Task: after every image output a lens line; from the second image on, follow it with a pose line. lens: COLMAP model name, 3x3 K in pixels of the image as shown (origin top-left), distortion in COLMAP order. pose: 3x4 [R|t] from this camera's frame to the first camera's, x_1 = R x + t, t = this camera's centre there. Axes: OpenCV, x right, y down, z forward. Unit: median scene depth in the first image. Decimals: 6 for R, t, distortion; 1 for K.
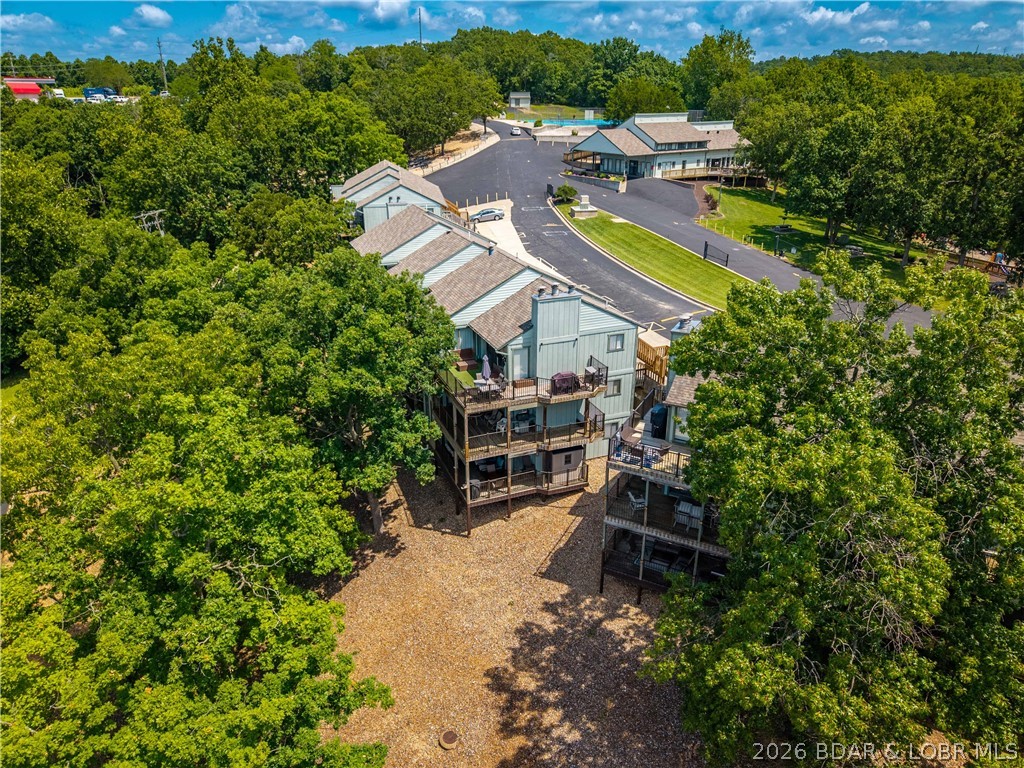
lens RADIAL K [[692.6, 0, 513.3], [0, 692.6, 382.7], [0, 0, 1]] dist [0.014948, -0.013259]
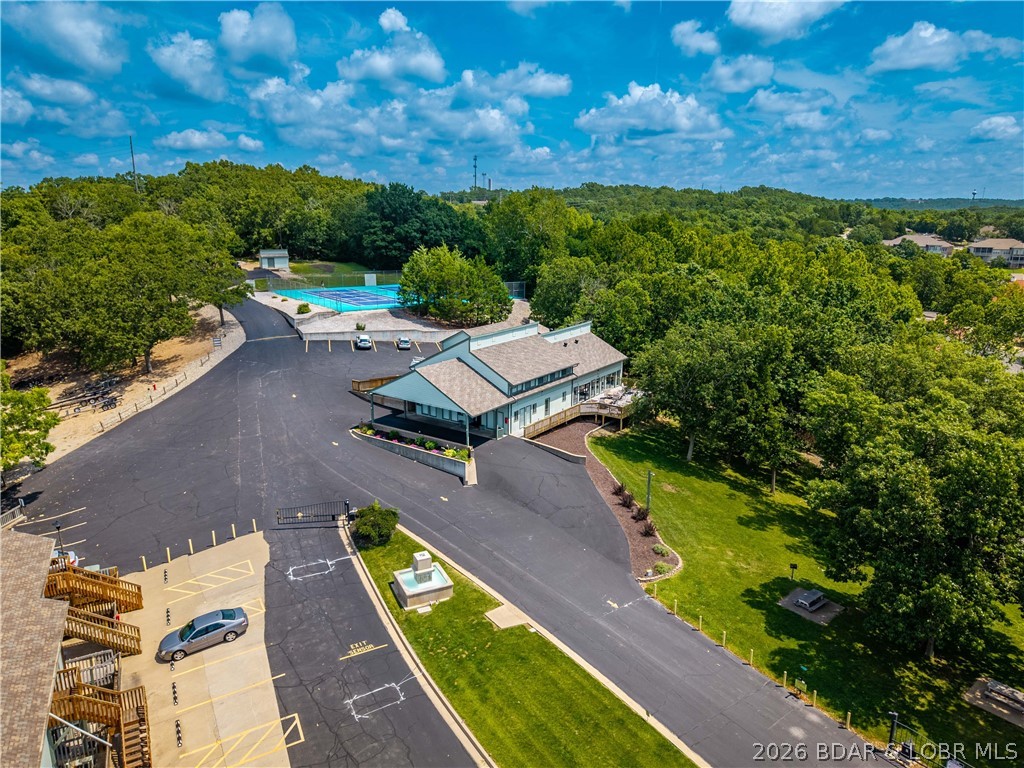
lens RADIAL K [[692.6, 0, 513.2], [0, 692.6, 384.0], [0, 0, 1]] dist [0.014948, -0.013259]
pose [[0.946739, -0.069756, 0.314355, 0.046361], [0.115364, 0.984927, -0.128882, -0.775017], [-0.300626, 0.158283, 0.940516, 1.226243]]
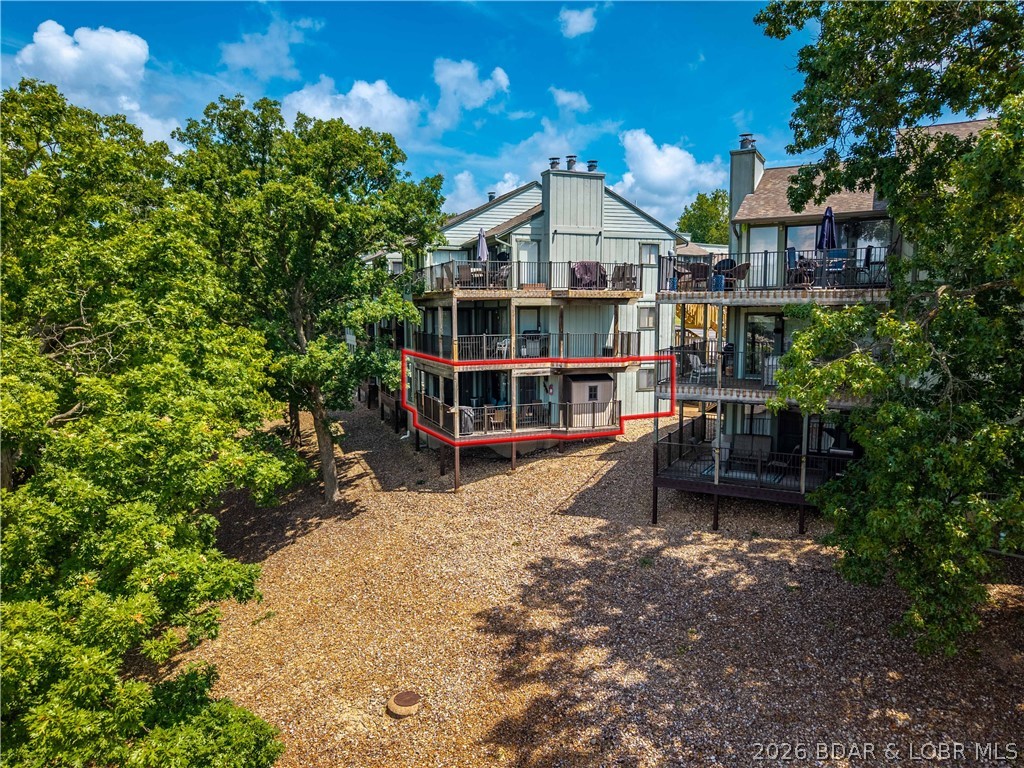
lens RADIAL K [[692.6, 0, 518.3], [0, 692.6, 381.1], [0, 0, 1]] dist [0.014948, -0.013259]
pose [[0.999987, -0.004996, 0.000404, -0.001512], [0.004914, 0.961363, -0.275242, 0.317802], [0.000986, 0.275240, 0.961375, 0.302522]]
